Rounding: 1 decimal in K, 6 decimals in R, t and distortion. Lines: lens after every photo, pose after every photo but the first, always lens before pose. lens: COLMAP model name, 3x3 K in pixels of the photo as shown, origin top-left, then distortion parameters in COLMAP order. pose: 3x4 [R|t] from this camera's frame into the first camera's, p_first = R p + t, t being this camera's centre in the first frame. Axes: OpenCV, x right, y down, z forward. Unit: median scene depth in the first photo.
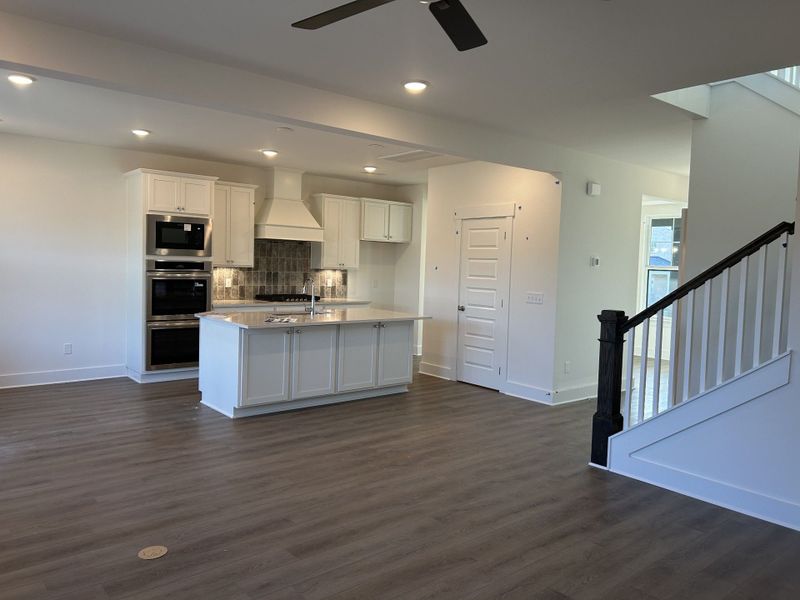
lens RADIAL K [[596.6, 0, 404.2], [0, 596.6, 297.1], [0, 0, 1]] dist [0.066252, -0.064153]
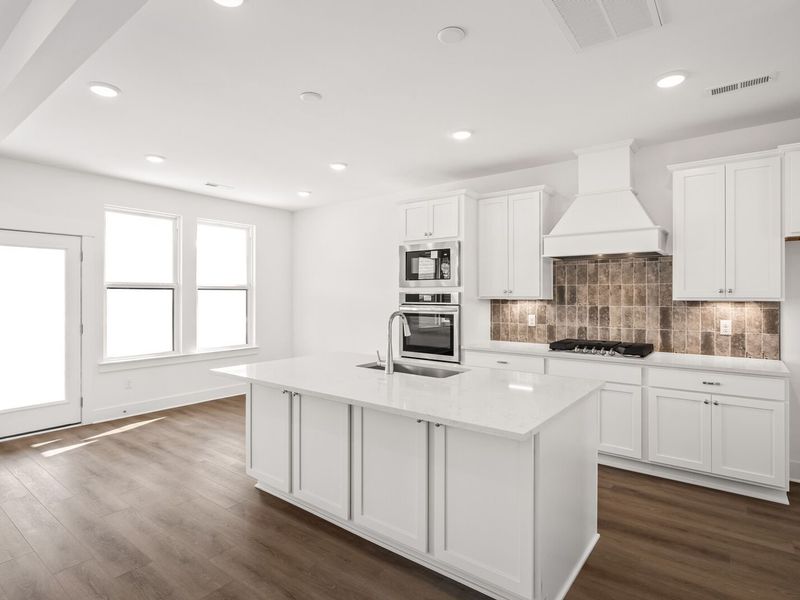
lens RADIAL K [[441.5, 0, 399.5], [0, 441.5, 293.1], [0, 0, 1]] dist [0.003583, 0.004645]
pose [[0.202901, -0.035071, -0.978571, 0.215002], [-0.051405, 0.997599, -0.046411, -0.022334], [0.977849, 0.059720, 0.200611, 0.681664]]
